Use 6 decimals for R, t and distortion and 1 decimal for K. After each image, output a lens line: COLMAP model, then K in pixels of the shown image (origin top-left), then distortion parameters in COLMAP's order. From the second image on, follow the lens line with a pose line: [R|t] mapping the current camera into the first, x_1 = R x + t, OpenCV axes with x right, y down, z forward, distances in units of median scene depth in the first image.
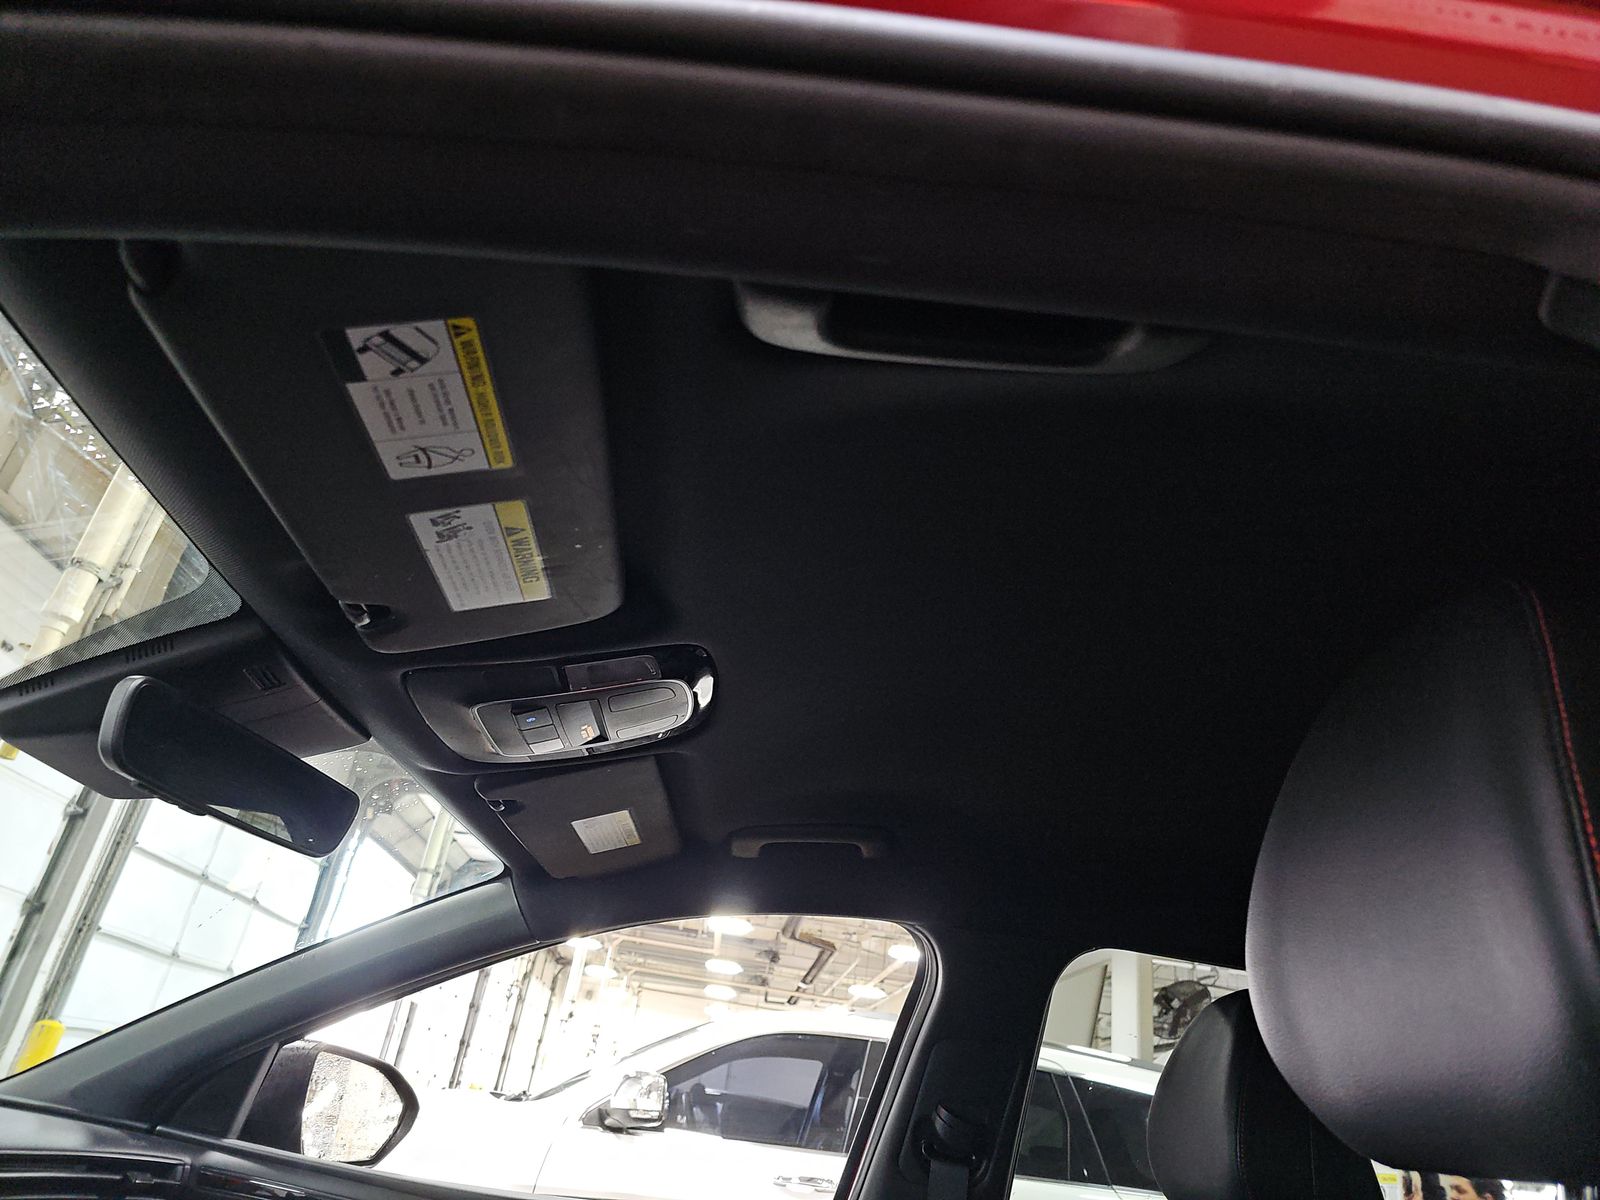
lens RADIAL K [[1068.6, 0, 799.1], [0, 1068.6, 614.6], [0, 0, 1]] dist [0.076361, -0.076581]
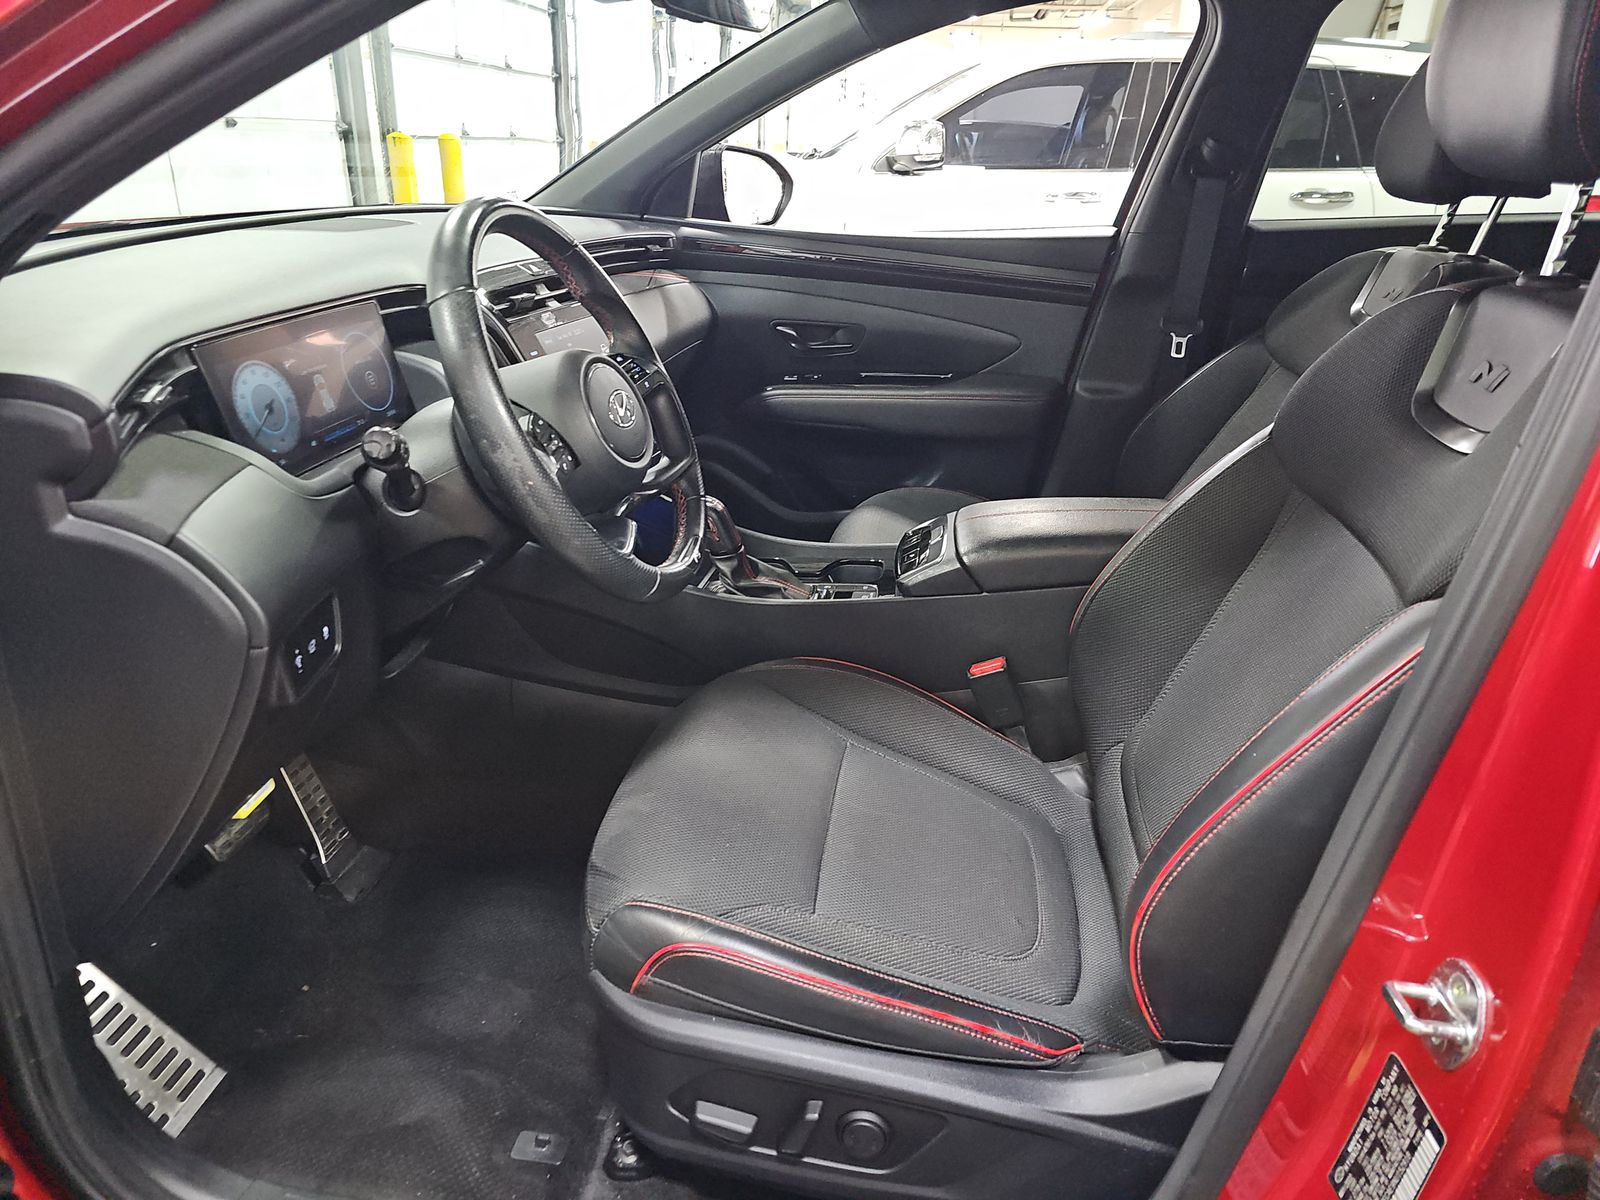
lens RADIAL K [[1068.6, 0, 799.1], [0, 1068.6, 614.6], [0, 0, 1]] dist [0.076361, -0.076581]
pose [[0.973079, -0.019331, -0.229658, -0.021775], [0.184389, 0.663109, 0.725456, -0.074728], [0.138264, -0.748273, 0.648823, -0.126244]]
